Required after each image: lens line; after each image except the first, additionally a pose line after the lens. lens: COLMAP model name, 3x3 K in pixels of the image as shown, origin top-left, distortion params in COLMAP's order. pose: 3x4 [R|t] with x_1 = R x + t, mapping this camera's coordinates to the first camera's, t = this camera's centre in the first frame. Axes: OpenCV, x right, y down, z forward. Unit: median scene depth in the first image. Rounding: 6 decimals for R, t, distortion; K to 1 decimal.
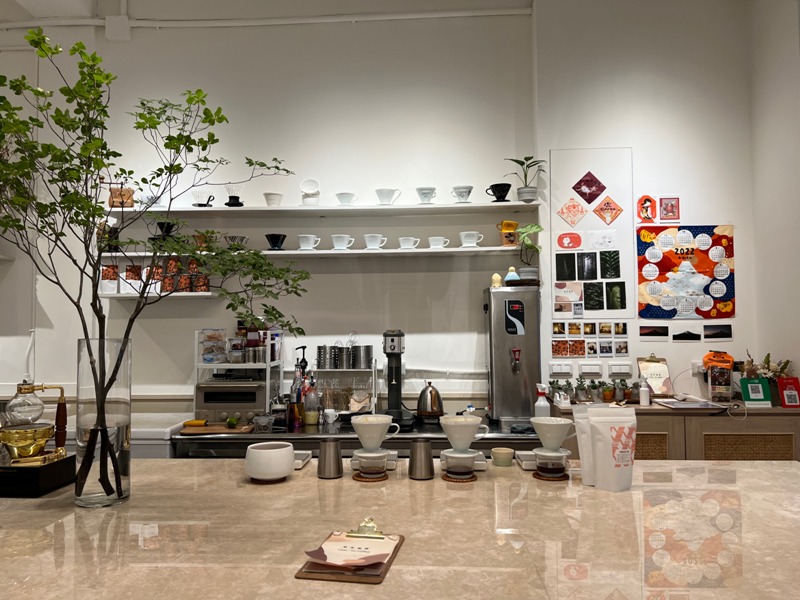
lens RADIAL K [[595.3, 0, 399.0], [0, 595.3, 304.2], [0, 0, 1]] dist [0.040681, -0.054032]
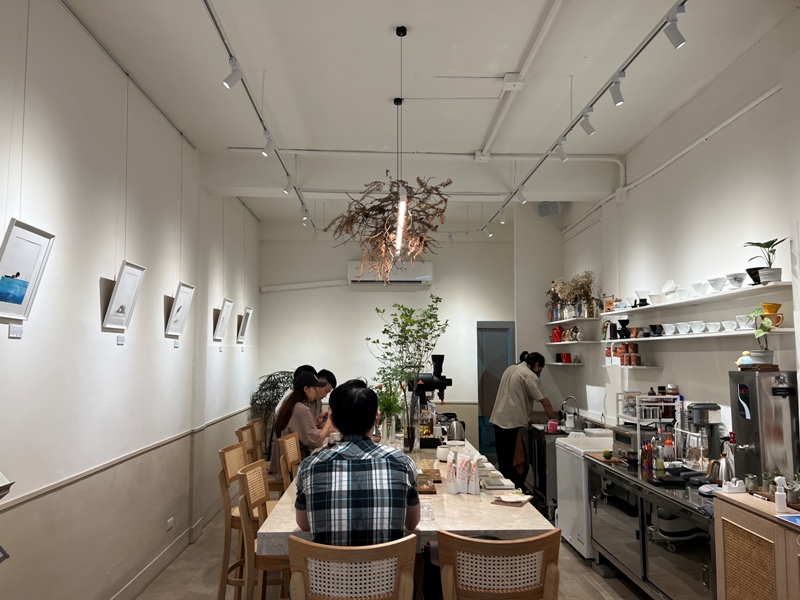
lens RADIAL K [[595.3, 0, 397.3], [0, 595.3, 304.5], [0, 0, 1]] dist [0.040681, -0.054032]
pose [[0.078585, -0.078266, -0.993830, 1.132842], [0.032372, 0.996588, -0.075923, -0.080672], [0.996382, -0.026206, 0.080851, 0.307291]]
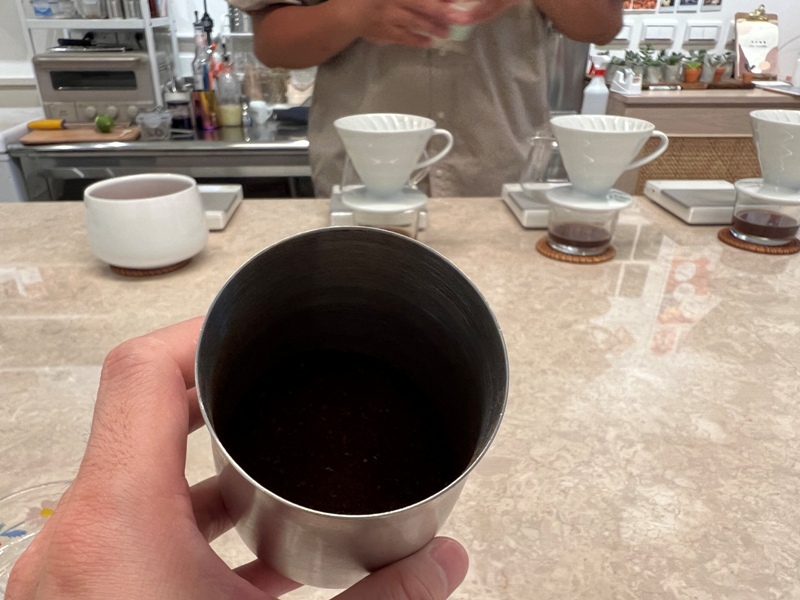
lens RADIAL K [[595.3, 0, 369.1], [0, 595.3, 331.5], [0, 0, 1]] dist [0.040681, -0.054032]
pose [[0.997280, -0.031172, 0.066788, -0.046201], [-0.007370, 0.859439, 0.511186, 0.057108], [-0.073335, -0.510288, 0.856871, 0.302641]]
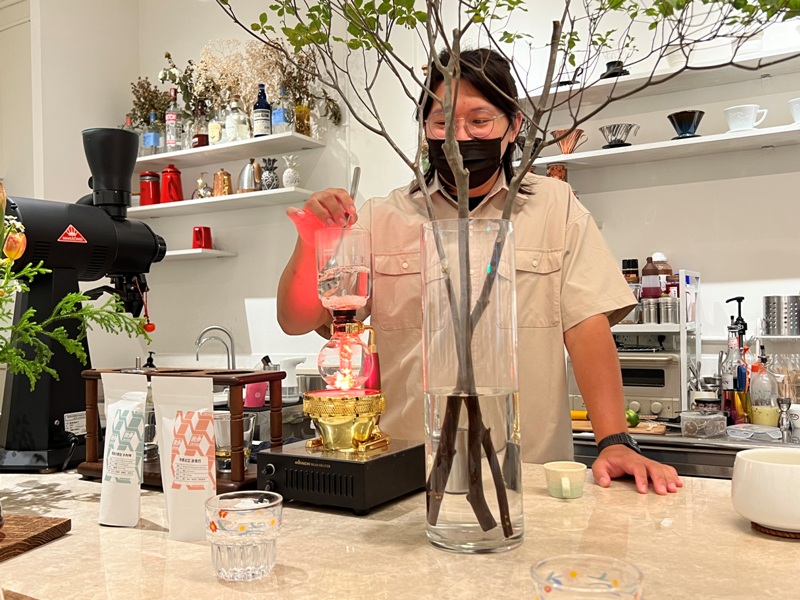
lens RADIAL K [[766.6, 0, 400.2], [0, 766.6, 303.9], [0, 0, 1]] dist [0.009969, 0.000000]
pose [[0.883313, -0.019052, -0.468396, -0.103274], [0.035602, 0.999015, 0.026503, 0.046581], [0.467429, -0.040086, 0.883121, 0.172387]]
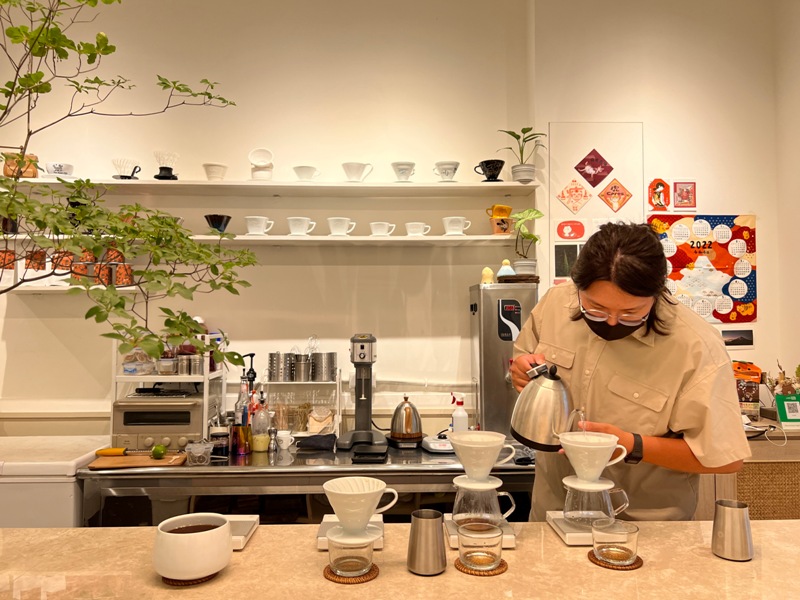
lens RADIAL K [[595.3, 0, 398.2], [0, 595.3, 303.1], [0, 0, 1]] dist [0.040681, -0.054032]
pose [[0.997027, 0.008720, 0.076558, -0.023903], [-0.009043, 0.999952, 0.003867, -0.003422], [-0.076521, -0.004547, 0.997058, 0.173854]]
